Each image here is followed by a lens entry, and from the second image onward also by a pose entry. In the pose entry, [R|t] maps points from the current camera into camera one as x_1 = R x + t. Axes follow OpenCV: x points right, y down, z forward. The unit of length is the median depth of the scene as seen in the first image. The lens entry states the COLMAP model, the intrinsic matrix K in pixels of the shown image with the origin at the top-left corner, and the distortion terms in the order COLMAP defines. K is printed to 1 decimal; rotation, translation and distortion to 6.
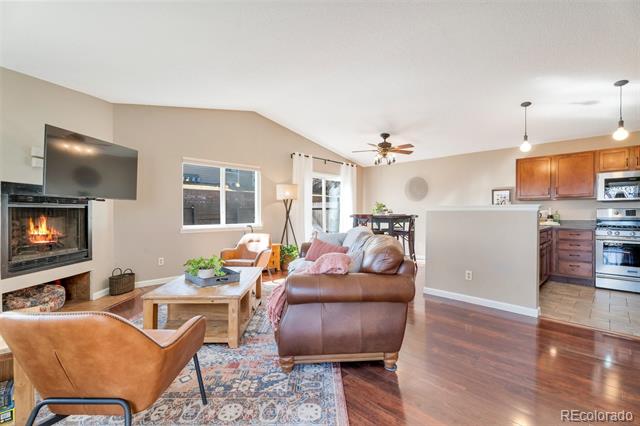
lens RADIAL K [[287.8, 0, 315.8], [0, 287.8, 214.7], [0, 0, 1]] dist [-0.001185, -0.000226]
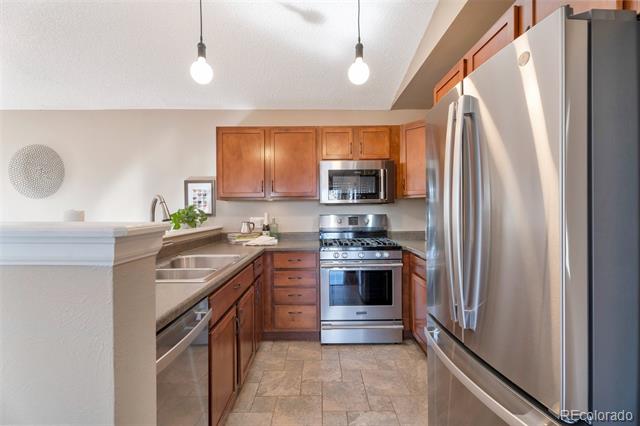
lens RADIAL K [[287.8, 0, 320.6], [0, 287.8, 211.5], [0, 0, 1]] dist [-0.001185, -0.000226]
pose [[0.692077, -0.005924, 0.721799, 0.498010], [0.011121, 0.999935, -0.002456, -0.028278], [-0.721738, 0.009727, 0.692098, 0.537559]]
